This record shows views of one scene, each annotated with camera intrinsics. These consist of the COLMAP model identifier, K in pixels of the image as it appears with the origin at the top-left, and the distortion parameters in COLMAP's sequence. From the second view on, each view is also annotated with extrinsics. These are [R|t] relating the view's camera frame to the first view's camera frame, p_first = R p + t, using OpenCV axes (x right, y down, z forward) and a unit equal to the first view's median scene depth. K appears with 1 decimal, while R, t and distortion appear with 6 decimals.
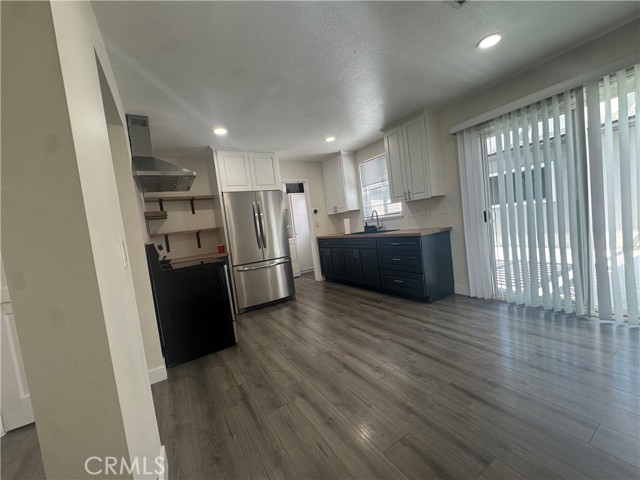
lens RADIAL K [[257.6, 0, 320.0], [0, 257.6, 240.0], [0, 0, 1]] dist [-0.002788, 0.000613]
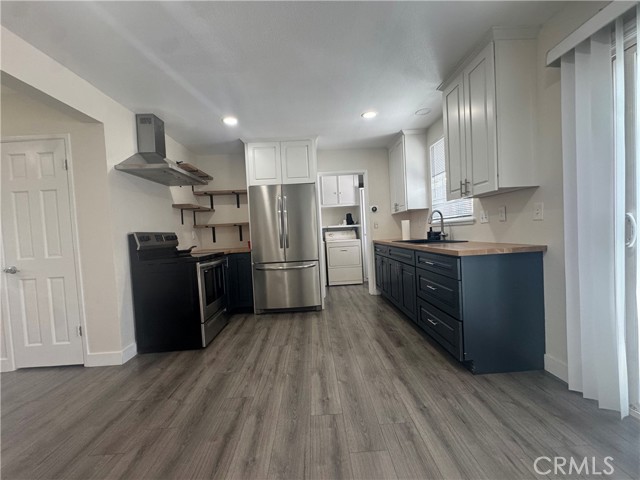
lens RADIAL K [[257.6, 0, 320.0], [0, 257.6, 240.0], [0, 0, 1]] dist [-0.002788, 0.000613]
pose [[0.868441, 0.089300, -0.487683, 0.349051], [-0.083605, 0.995936, 0.033486, -0.039445], [0.488692, 0.011692, 0.872378, 0.298062]]
